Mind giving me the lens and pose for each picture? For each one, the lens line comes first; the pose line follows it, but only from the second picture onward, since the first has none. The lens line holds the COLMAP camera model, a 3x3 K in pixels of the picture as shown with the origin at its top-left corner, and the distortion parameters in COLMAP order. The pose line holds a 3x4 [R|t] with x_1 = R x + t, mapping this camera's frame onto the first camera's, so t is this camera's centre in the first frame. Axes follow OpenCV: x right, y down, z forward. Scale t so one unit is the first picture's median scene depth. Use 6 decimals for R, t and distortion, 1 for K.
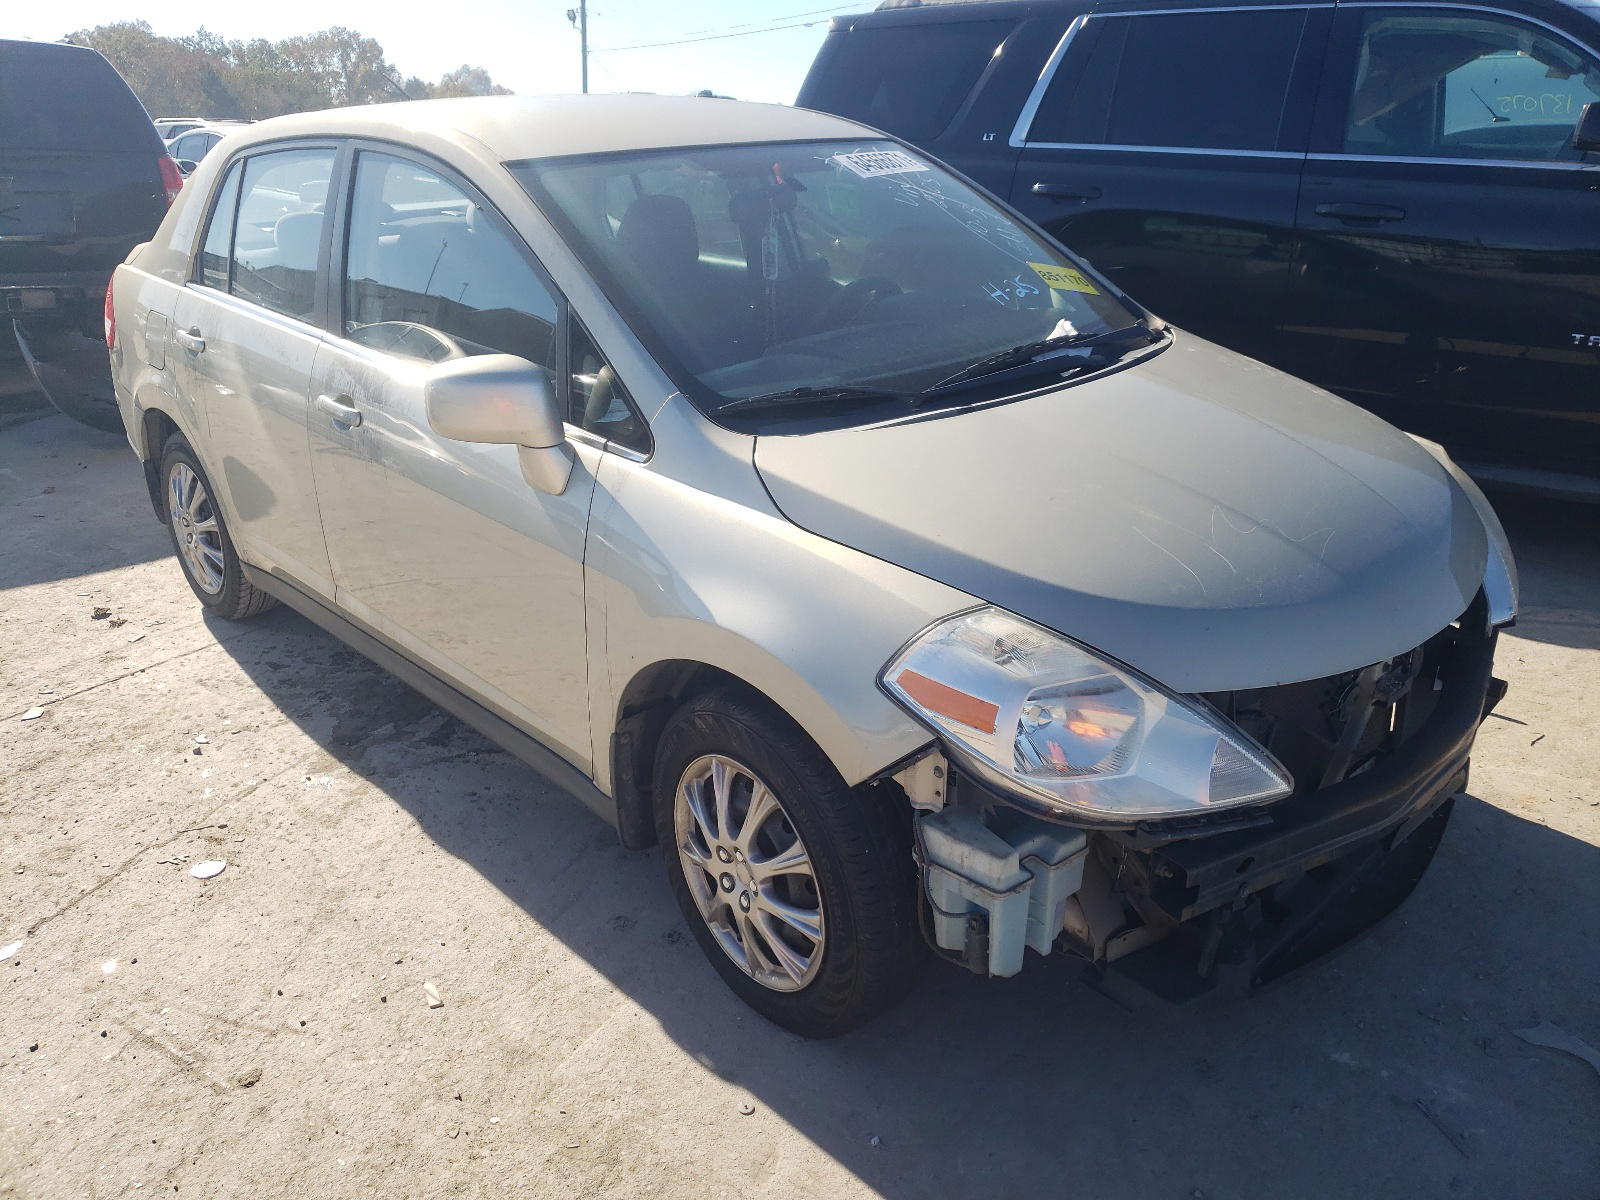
lens RADIAL K [[1216.1, 0, 800.0], [0, 1216.1, 600.0], [0, 0, 1]] dist [0.016290, 0.001776]
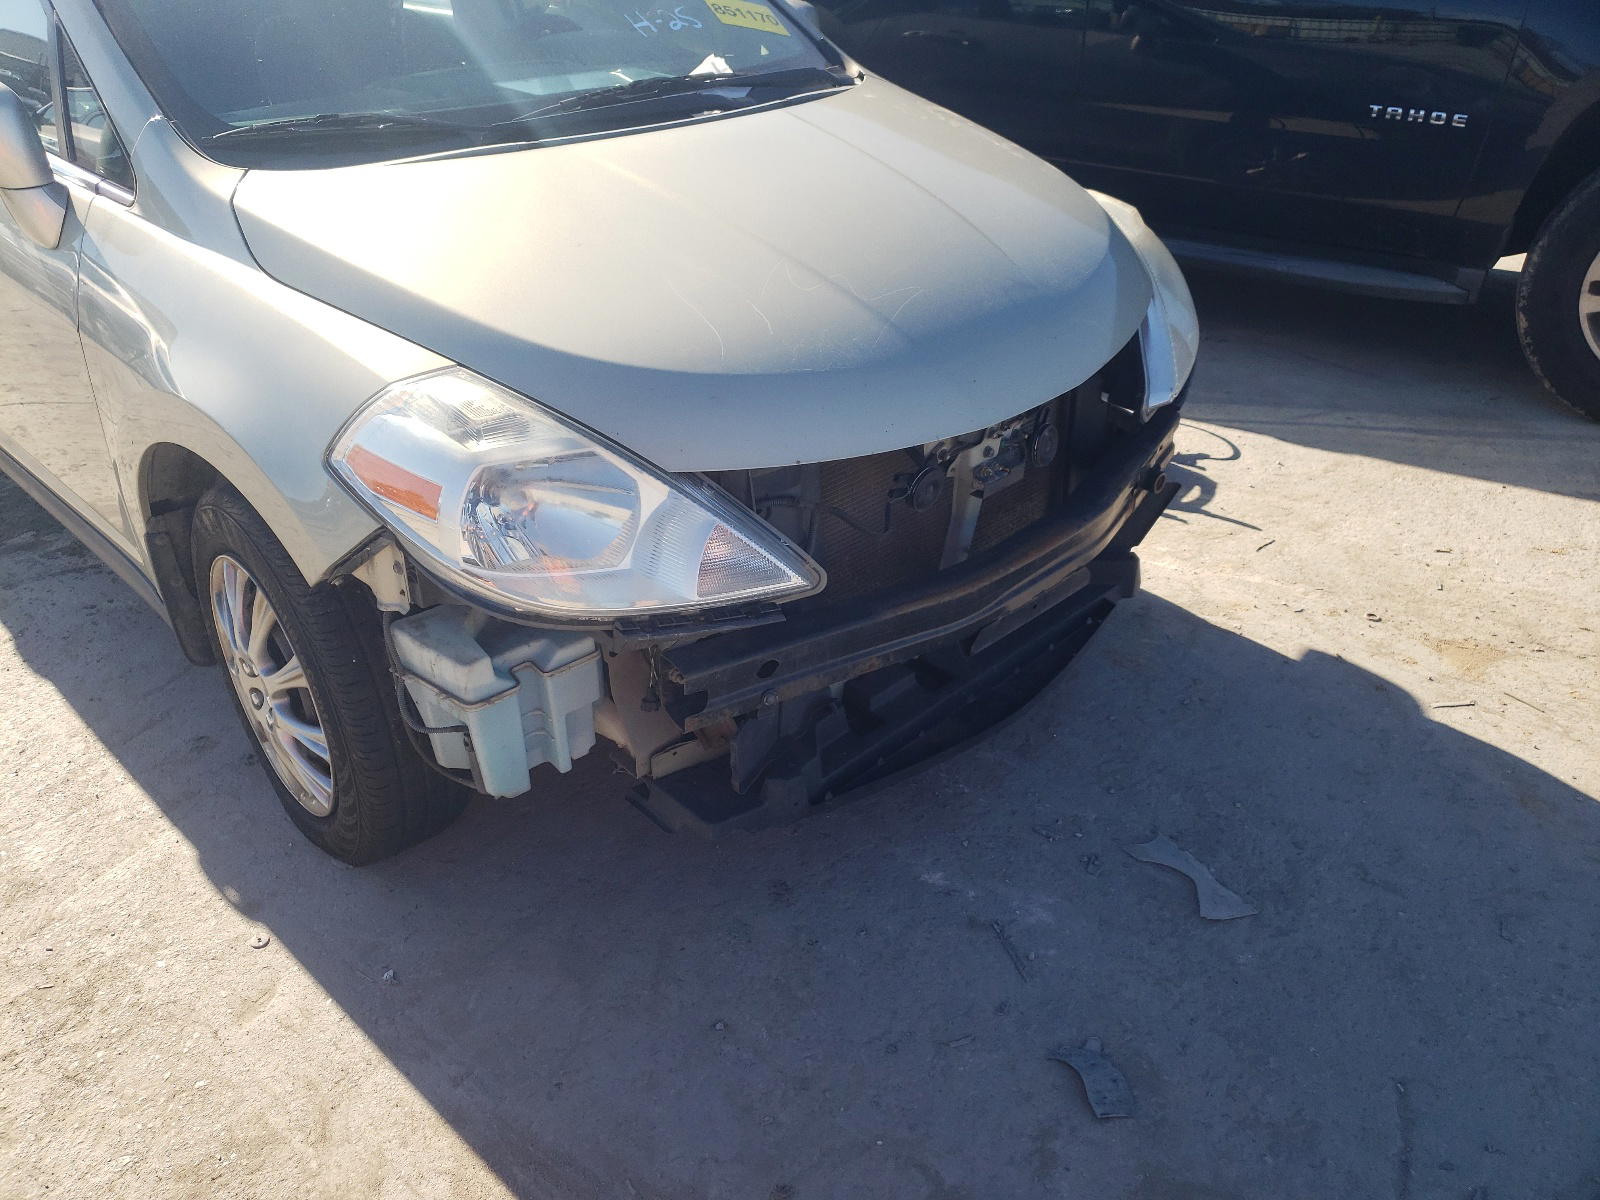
lens RADIAL K [[1199.1, 0, 800.0], [0, 1199.1, 600.0], [0, 0, 1]] dist [0.010644, 0.006982]
pose [[0.999445, -0.003822, 0.033107, 0.328848], [-0.000809, 0.990328, 0.138742, 0.043317], [-0.033317, -0.138692, 0.989775, 0.143006]]
